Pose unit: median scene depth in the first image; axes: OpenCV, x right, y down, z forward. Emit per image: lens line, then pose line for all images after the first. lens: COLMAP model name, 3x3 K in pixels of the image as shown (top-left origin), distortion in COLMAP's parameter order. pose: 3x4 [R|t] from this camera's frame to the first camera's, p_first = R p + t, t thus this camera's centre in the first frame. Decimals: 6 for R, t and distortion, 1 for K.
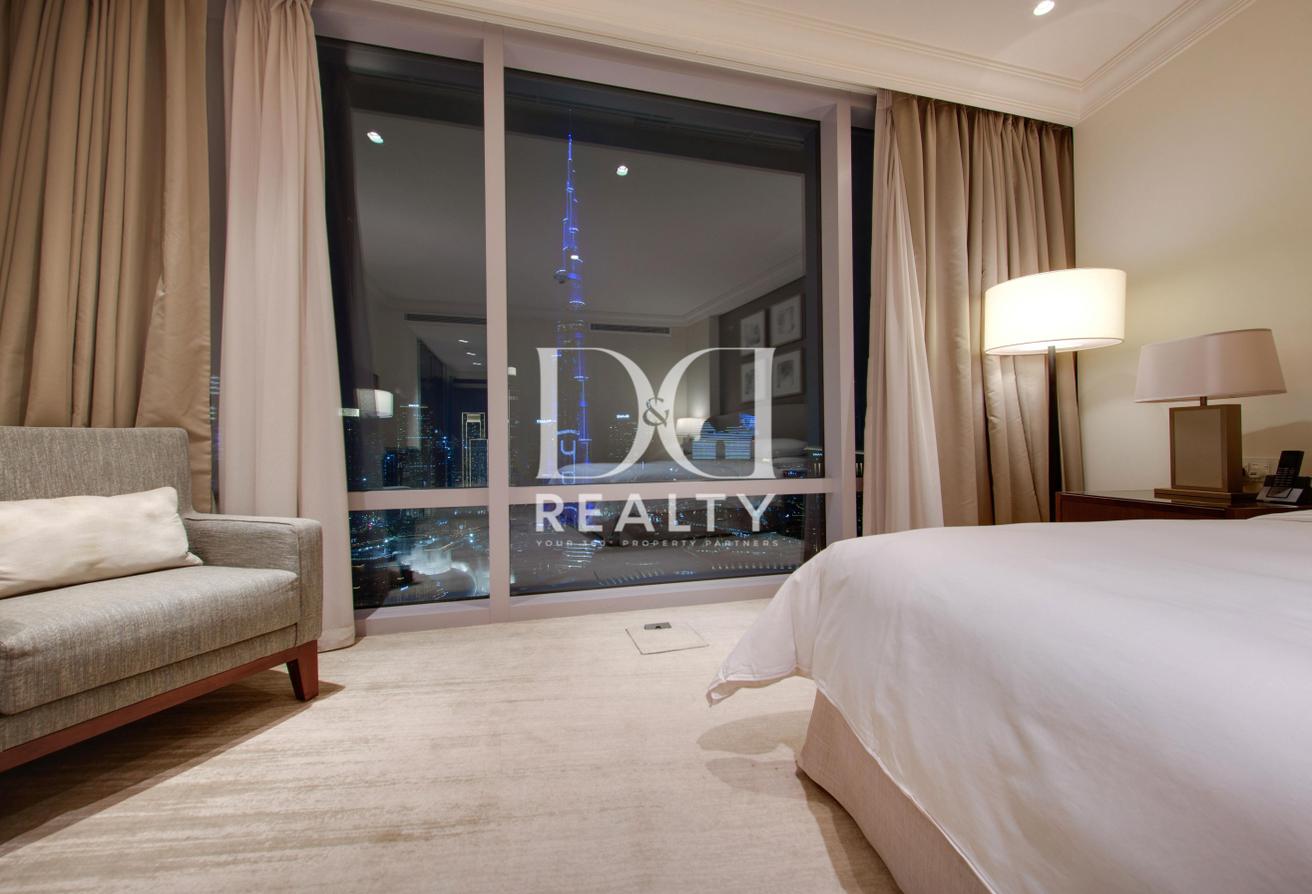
lens RADIAL K [[506.7, 0, 657.6], [0, 506.7, 444.5], [0, 0, 1]] dist [0.000312, -0.000073]
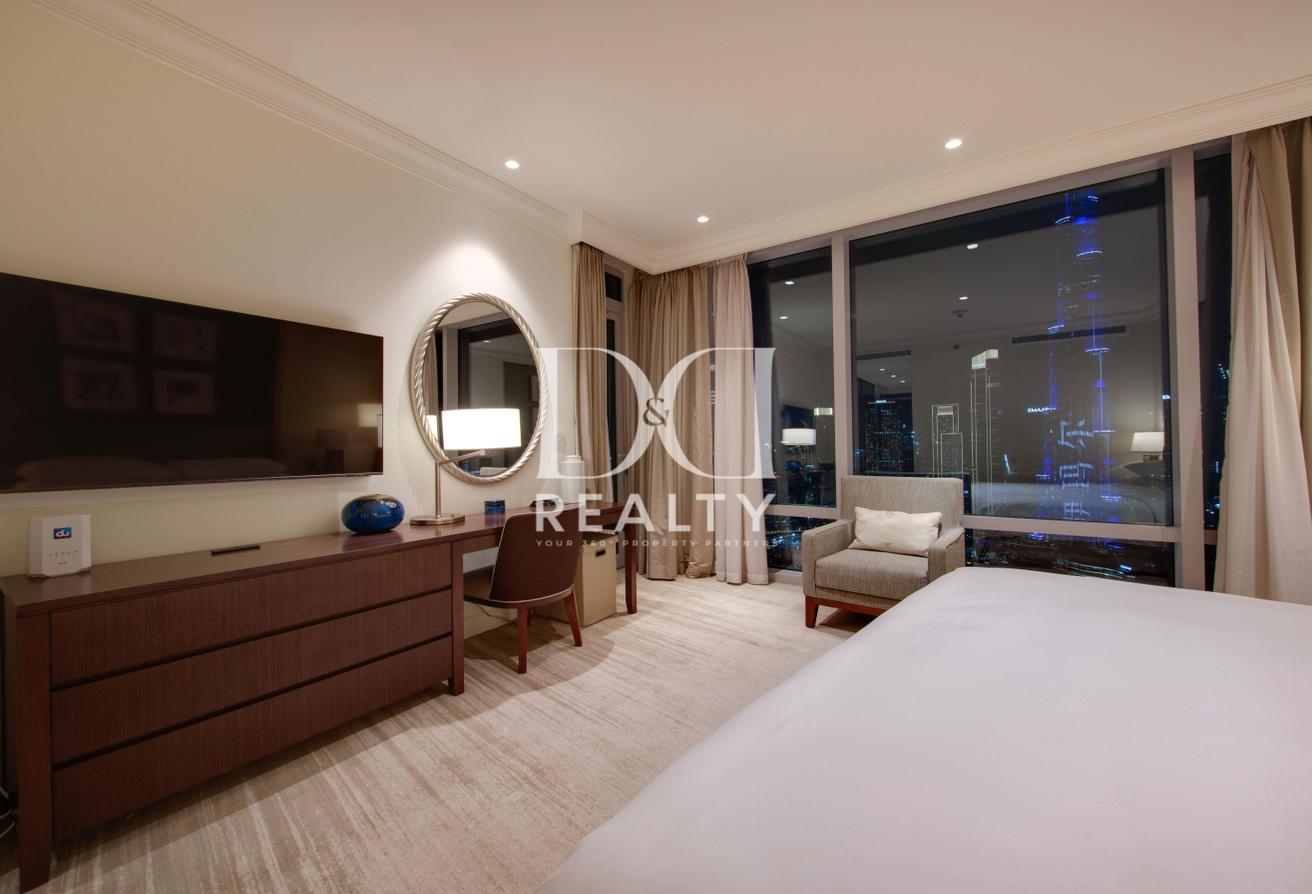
lens RADIAL K [[509.0, 0, 657.6], [0, 509.0, 442.9], [0, 0, 1]] dist [0.011203, -0.006296]
pose [[0.647859, -0.005462, -0.761741, 0.480792], [0.011828, 0.999926, 0.002890, -0.123381], [0.761668, -0.010882, 0.647876, -0.451838]]
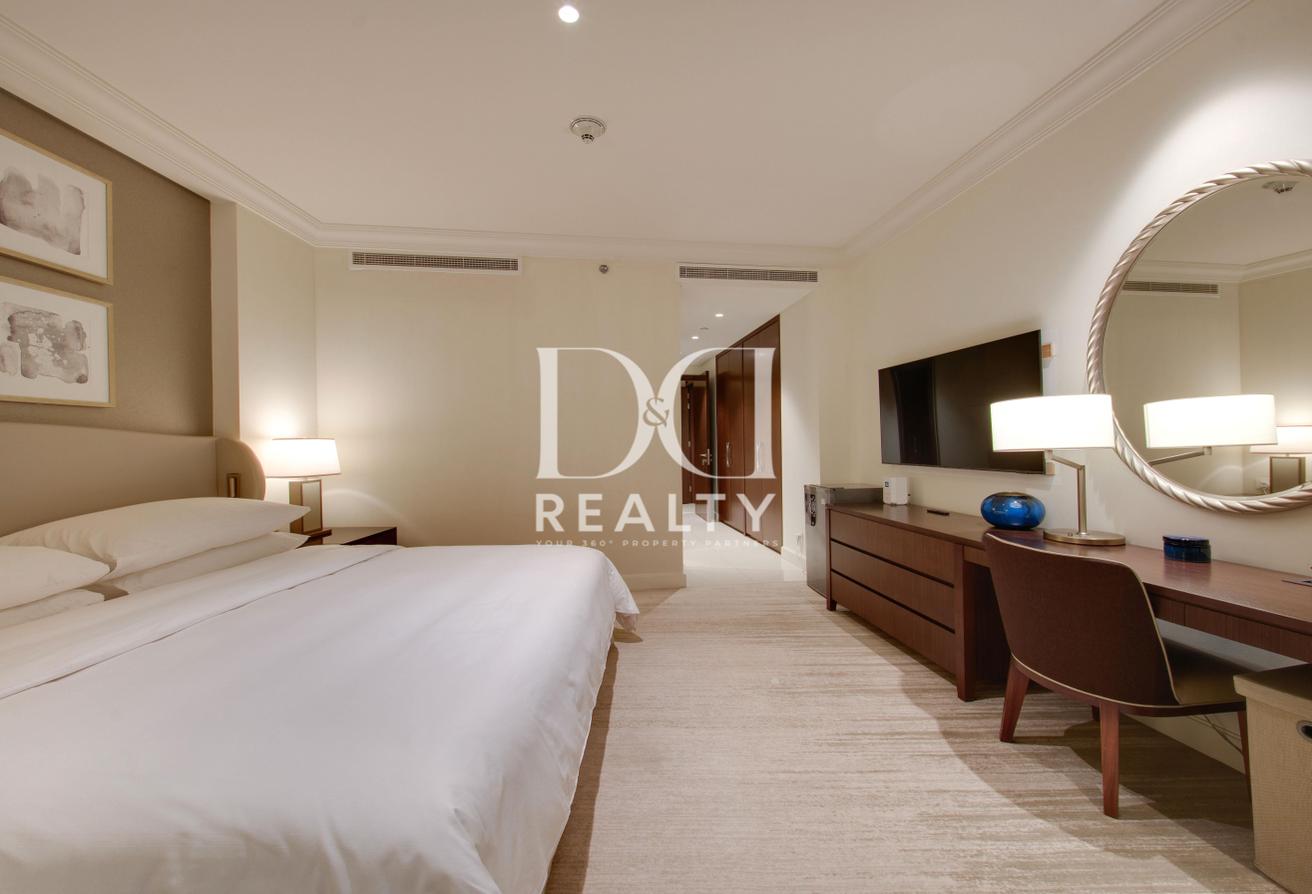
lens RADIAL K [[509.0, 0, 657.6], [0, 509.0, 442.9], [0, 0, 1]] dist [0.011203, -0.006296]
pose [[-0.993168, 0.022669, 0.114473, -0.004757], [0.021714, 0.999718, -0.009584, -0.128713], [-0.114658, -0.007033, -0.993380, 0.762217]]
